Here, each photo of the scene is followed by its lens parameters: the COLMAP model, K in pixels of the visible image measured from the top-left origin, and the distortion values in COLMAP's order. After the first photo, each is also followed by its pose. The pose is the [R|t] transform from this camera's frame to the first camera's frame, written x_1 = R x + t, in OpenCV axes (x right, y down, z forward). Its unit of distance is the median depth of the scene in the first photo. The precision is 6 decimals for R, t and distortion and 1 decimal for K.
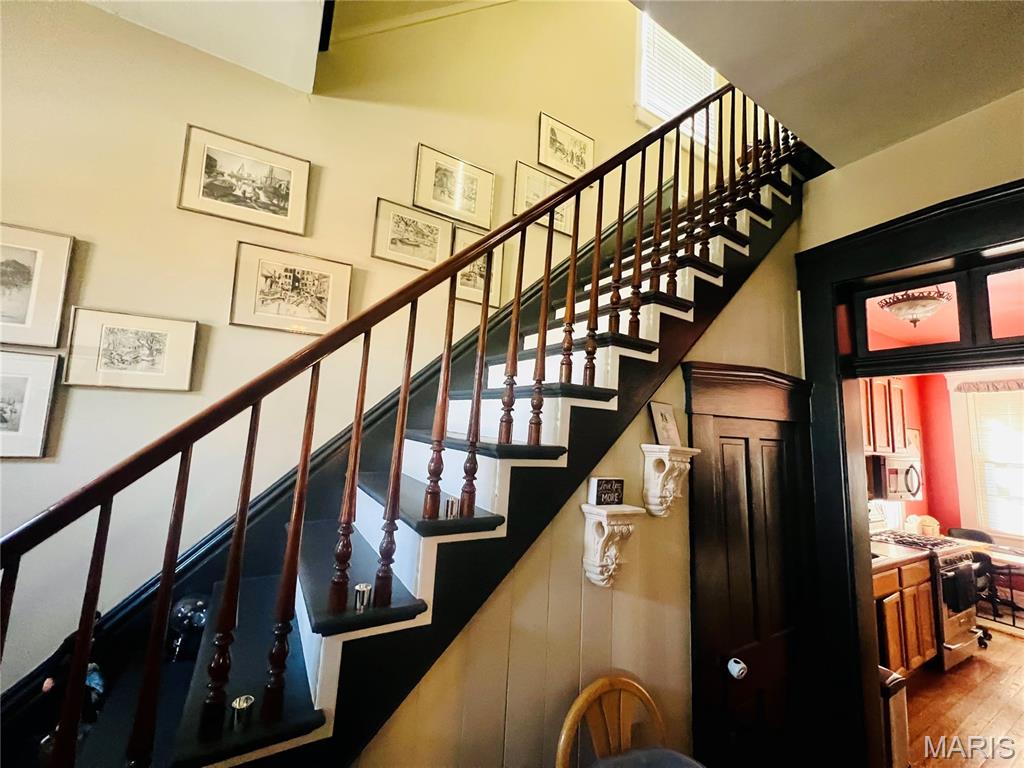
lens RADIAL K [[409.8, 0, 510.0], [0, 409.8, 383.7], [0, 0, 1]] dist [-0.001693, 0.000233]
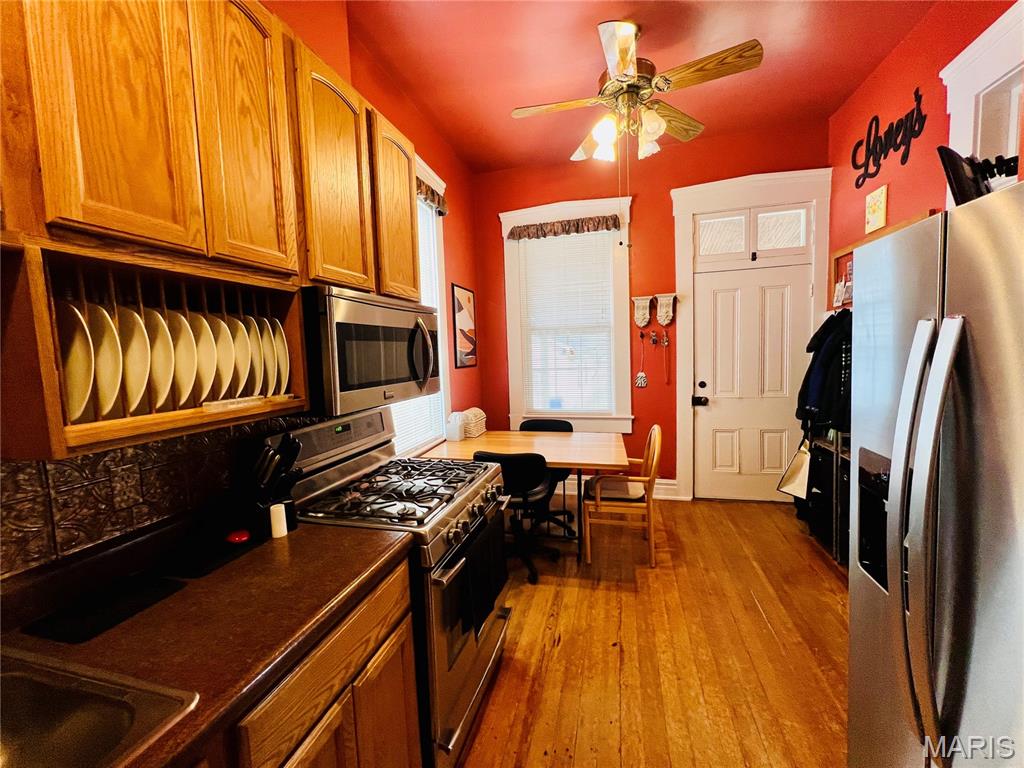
lens RADIAL K [[409.8, 0, 510.0], [0, 409.8, 383.7], [0, 0, 1]] dist [-0.001693, 0.000233]
pose [[0.701620, -0.129244, 0.700732, 1.841627], [-0.027671, 0.977729, 0.208040, 0.428071], [-0.712013, -0.165355, 0.682418, 1.534858]]
